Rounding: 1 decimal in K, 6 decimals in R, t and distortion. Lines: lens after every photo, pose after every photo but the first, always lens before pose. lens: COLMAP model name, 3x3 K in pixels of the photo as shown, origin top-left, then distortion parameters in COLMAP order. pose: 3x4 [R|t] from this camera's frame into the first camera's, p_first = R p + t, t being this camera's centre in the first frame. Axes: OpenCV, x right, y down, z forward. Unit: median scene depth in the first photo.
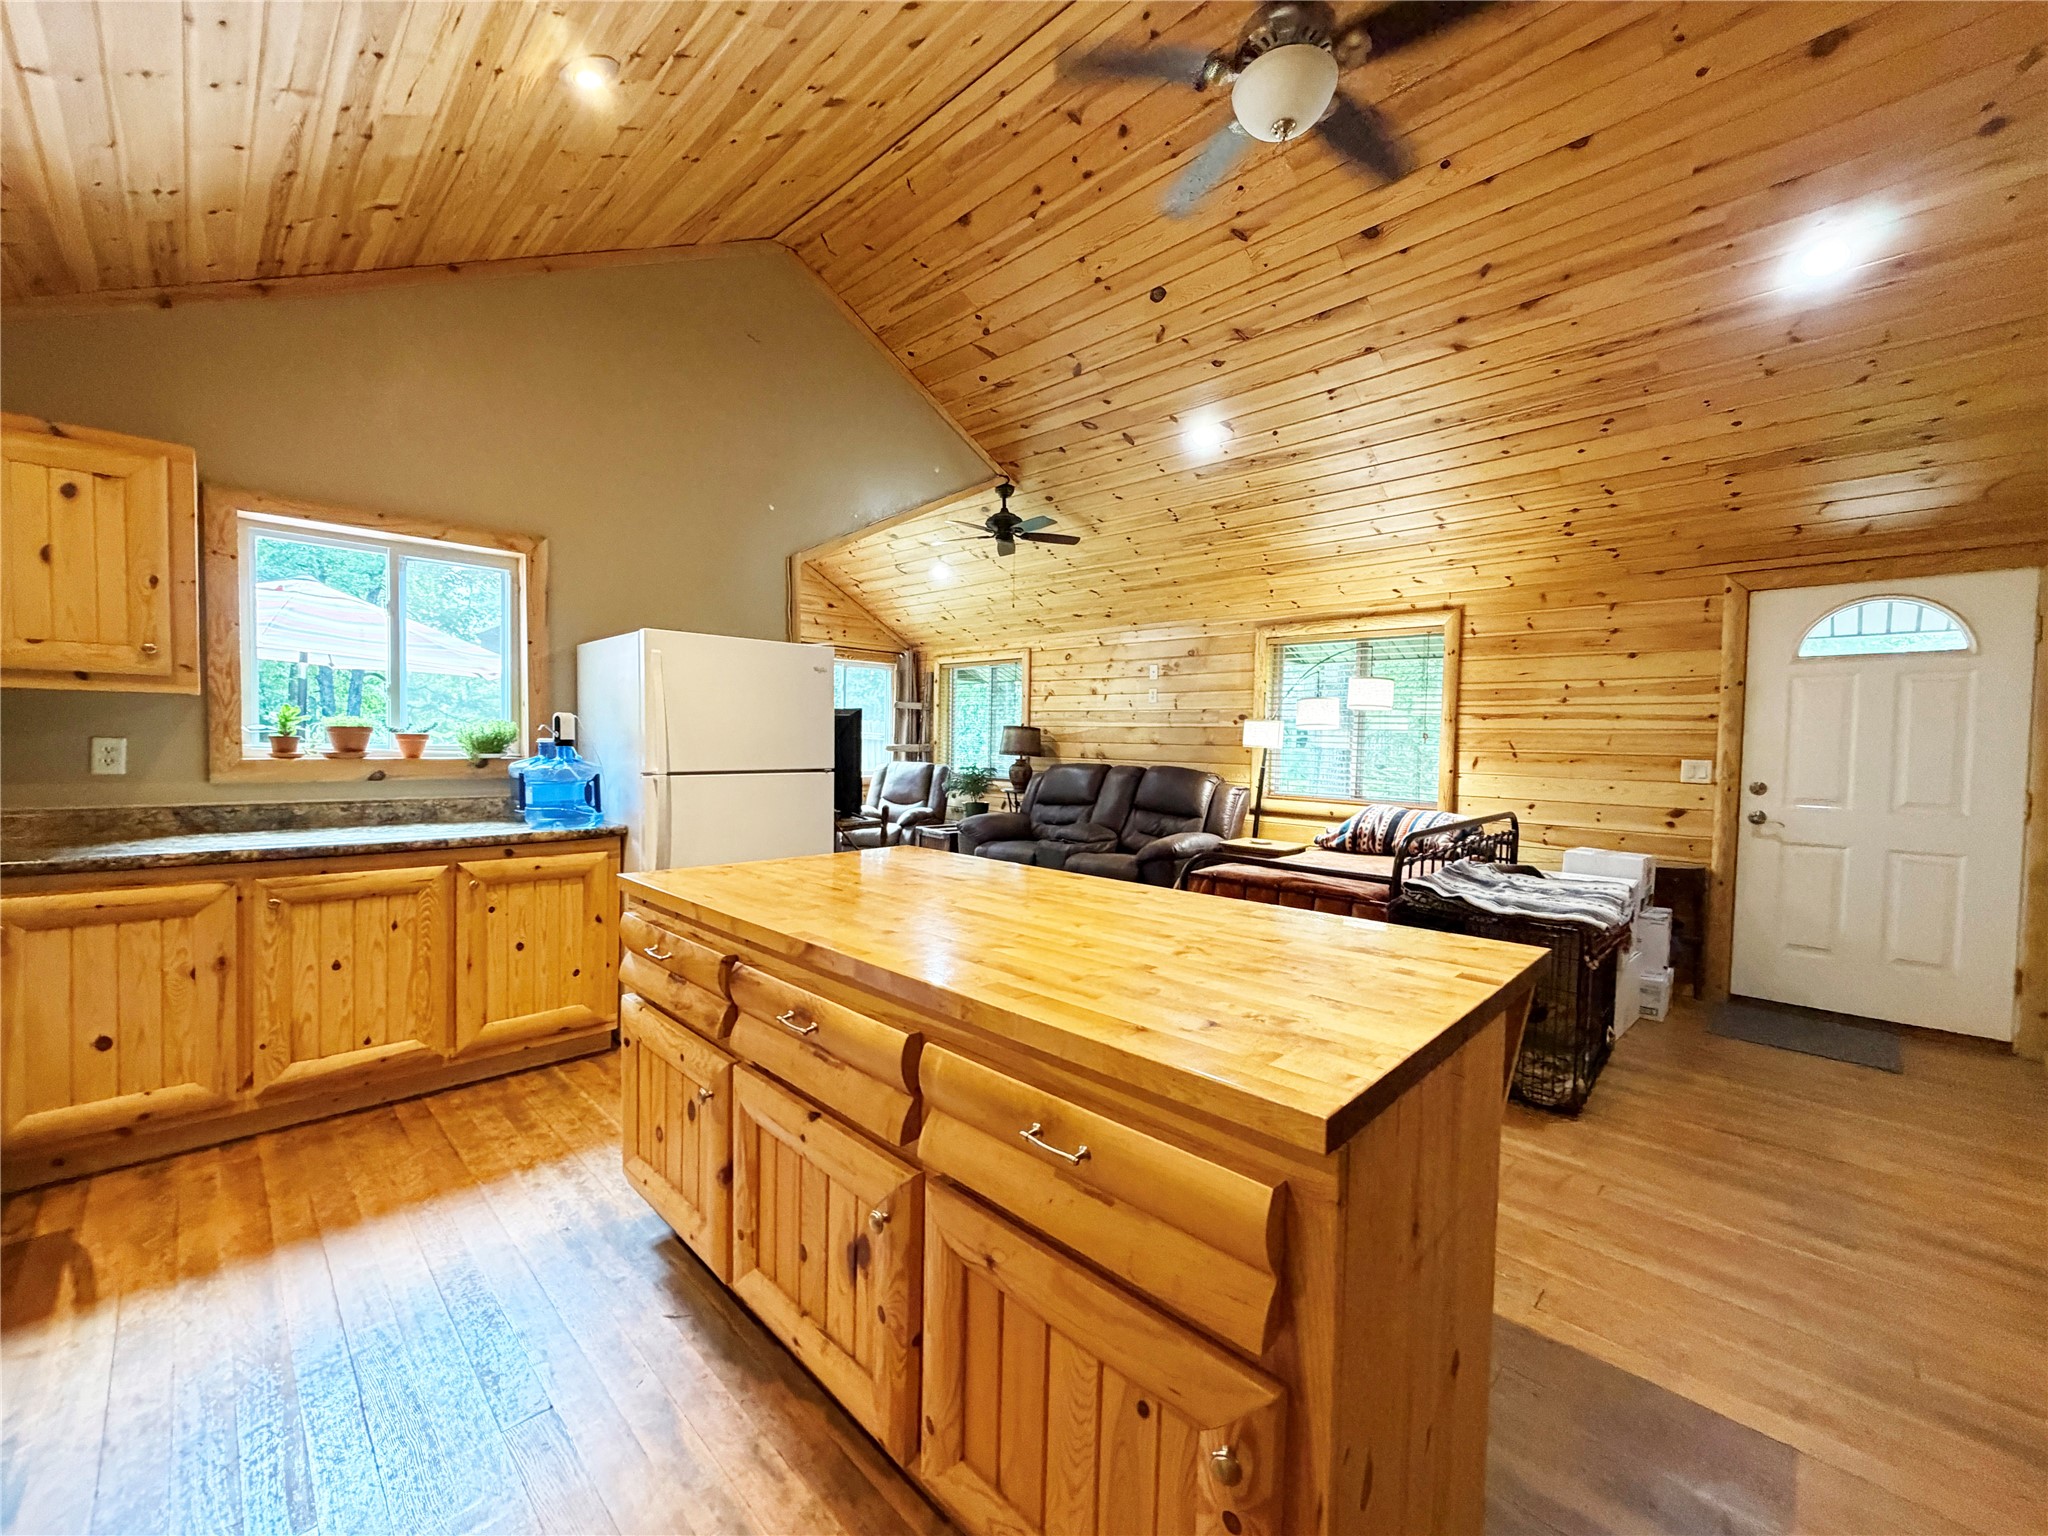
lens RADIAL K [[816.7, 0, 1020.7], [0, 816.7, 770.6], [0, 0, 1]] dist [-0.000729, 0.000276]
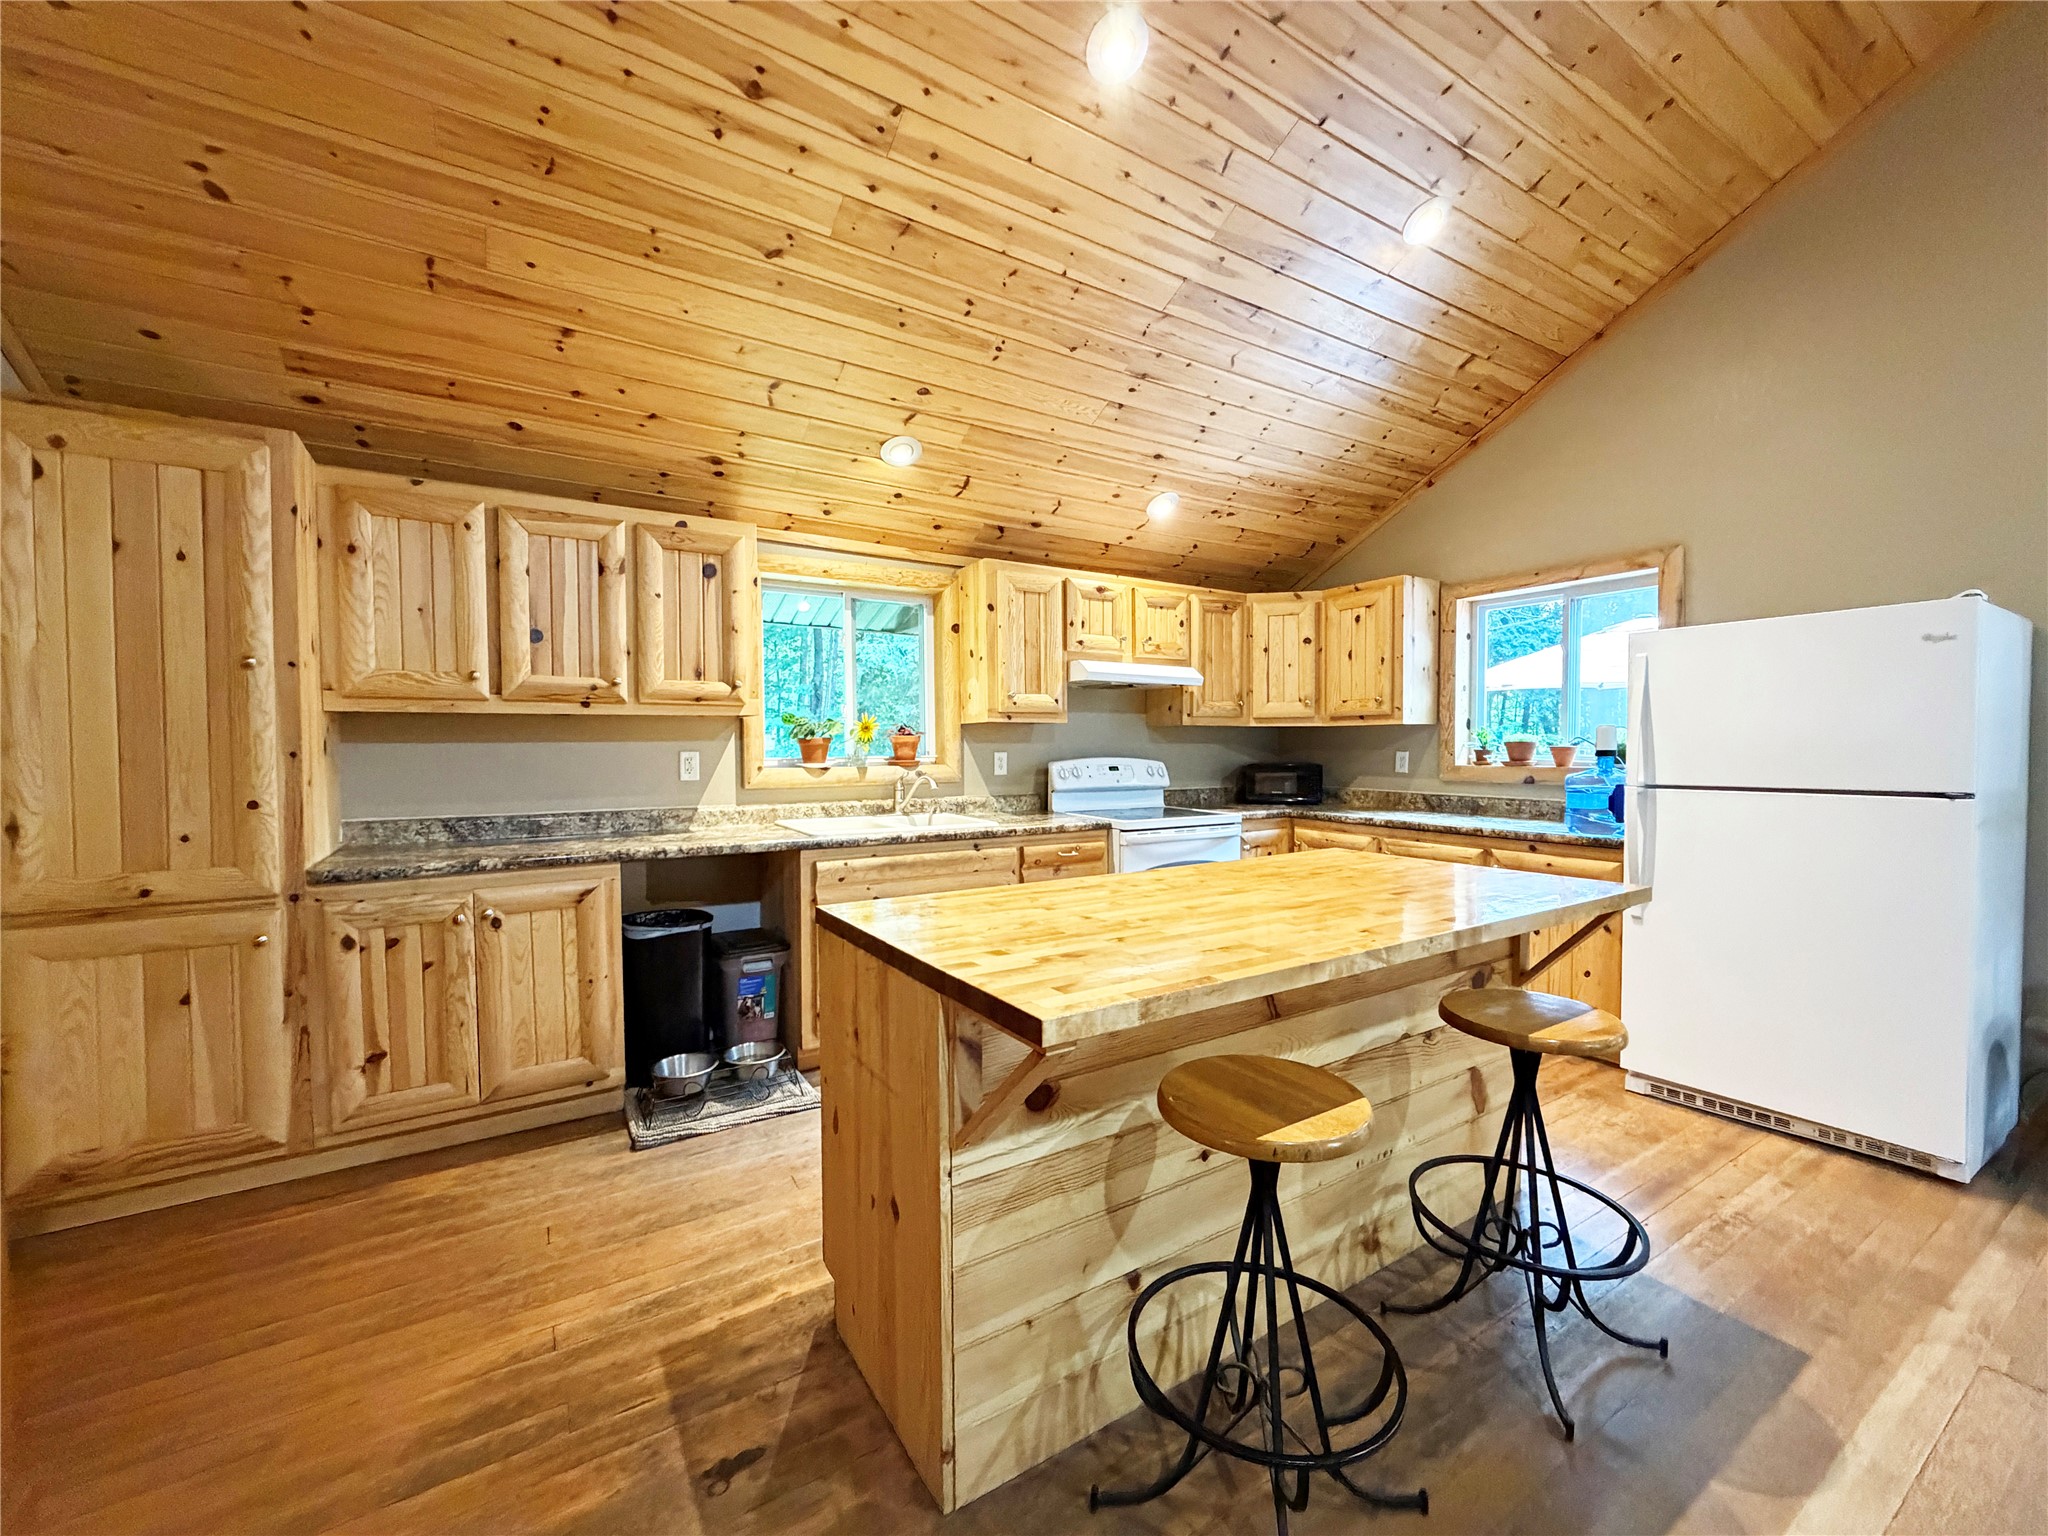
lens RADIAL K [[816.7, 0, 1019.5], [0, 816.7, 771.6], [0, 0, 1]] dist [-0.000729, 0.000276]
pose [[-0.234738, 0.016287, -0.971922, 0.596737], [-0.035058, 0.999067, 0.025209, -0.010301], [0.971426, 0.039991, -0.233948, 0.498878]]
